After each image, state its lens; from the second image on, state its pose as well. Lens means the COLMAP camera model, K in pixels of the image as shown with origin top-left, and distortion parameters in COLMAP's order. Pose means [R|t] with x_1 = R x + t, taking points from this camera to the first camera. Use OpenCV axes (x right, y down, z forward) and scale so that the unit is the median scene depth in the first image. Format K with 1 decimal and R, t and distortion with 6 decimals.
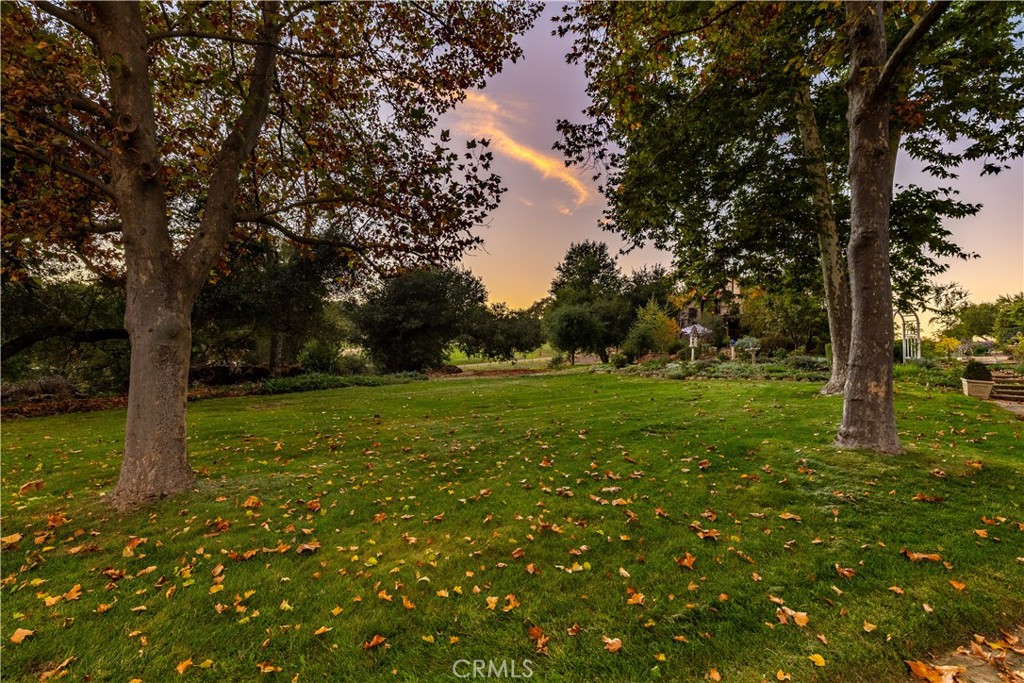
lens RADIAL K [[459.1, 0, 512.7], [0, 459.1, 344.0], [0, 0, 1]] dist [-0.000530, -0.000038]
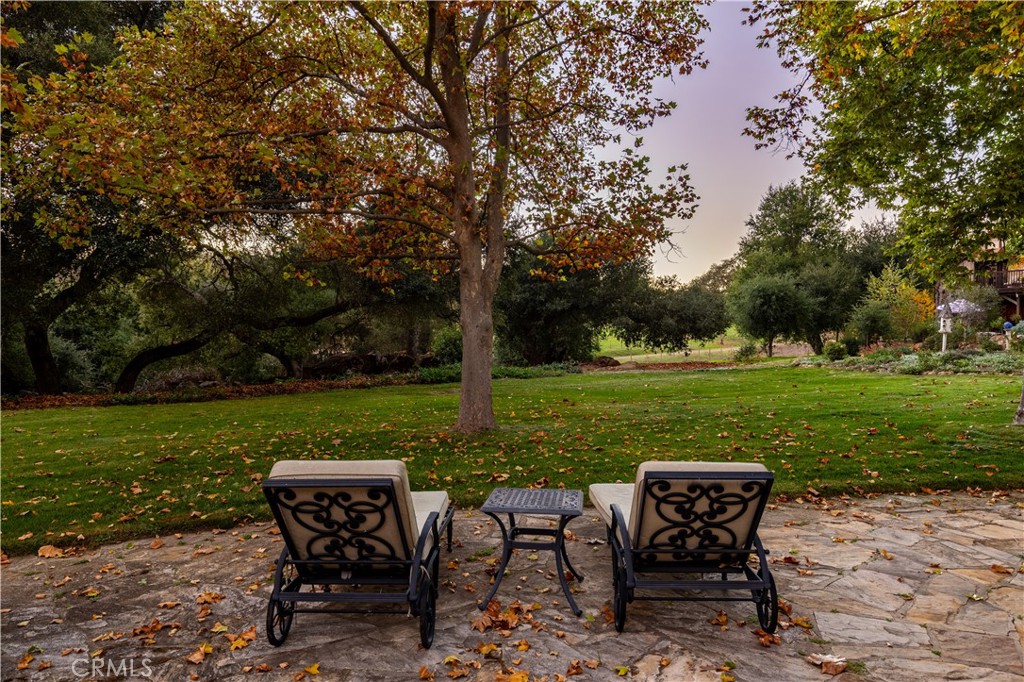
lens RADIAL K [[668.0, 0, 509.6], [0, 668.0, 341.8], [0, 0, 1]] dist [0.011454, 0.001395]
pose [[0.969913, -0.000184, -0.243453, -0.016253], [0.005192, 0.999788, 0.019931, -0.003092], [0.243398, -0.020595, 0.969708, -0.181013]]
